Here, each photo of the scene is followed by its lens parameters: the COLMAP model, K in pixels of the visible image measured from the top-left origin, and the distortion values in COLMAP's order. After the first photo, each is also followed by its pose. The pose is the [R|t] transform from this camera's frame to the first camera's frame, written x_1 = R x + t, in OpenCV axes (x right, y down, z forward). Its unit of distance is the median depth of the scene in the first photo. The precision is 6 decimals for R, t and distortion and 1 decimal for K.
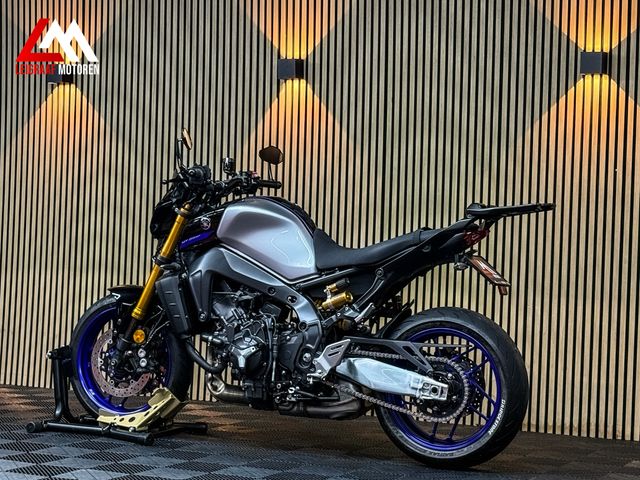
lens RADIAL K [[1387.8, 0, 320.0], [0, 1387.8, 240.0], [0, 0, 1]] dist [0.111824, 0.035198]
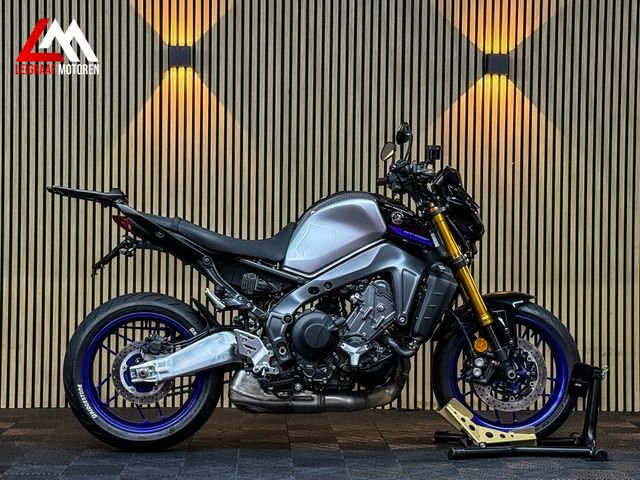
lens RADIAL K [[1396.4, 0, 320.0], [0, 1396.4, 240.0], [0, 0, 1]] dist [0.059086, 0.490797]
pose [[0.884934, -0.025554, 0.465015, -0.494793], [0.016886, 0.999598, 0.022796, -0.020607], [-0.465410, -0.012320, 0.885009, 0.120730]]
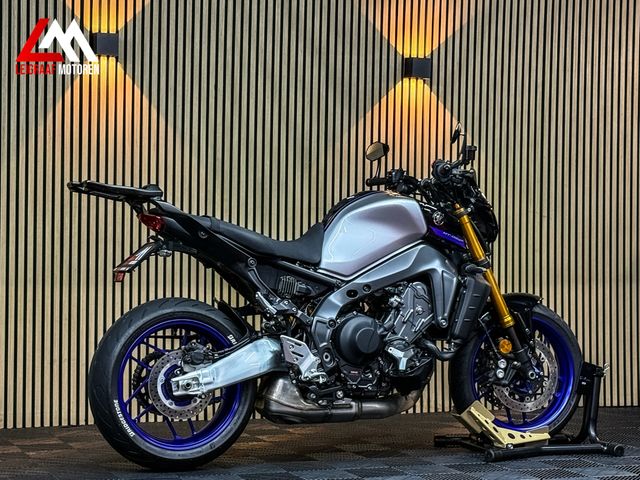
lens RADIAL K [[1396.4, 0, 320.0], [0, 1396.4, 240.0], [0, 0, 1]] dist [0.059086, 0.490797]
pose [[0.679879, -0.020040, 0.733050, -0.748154], [0.008944, 0.999779, 0.019036, -0.017169], [-0.733270, -0.006386, 0.679908, 0.365270]]
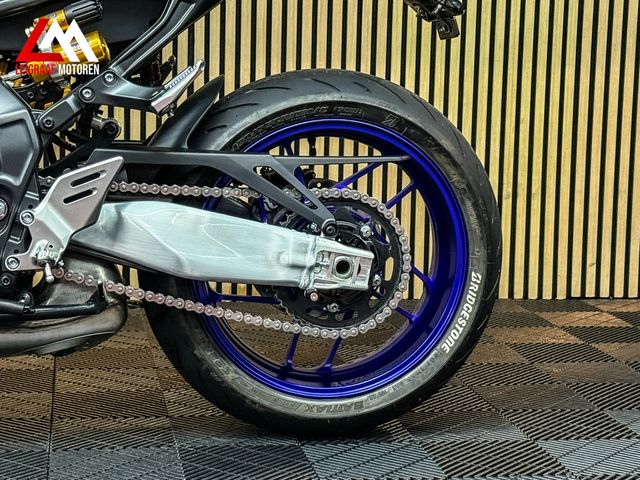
lens RADIAL K [[1387.8, 0, 320.0], [0, 1387.8, 240.0], [0, 0, 1]] dist [0.111824, 0.035198]
pose [[0.813554, -0.087153, 0.574921, -0.152717], [0.000059, 0.988717, 0.149797, 0.034393], [-0.581489, -0.121834, 0.804379, 0.619244]]
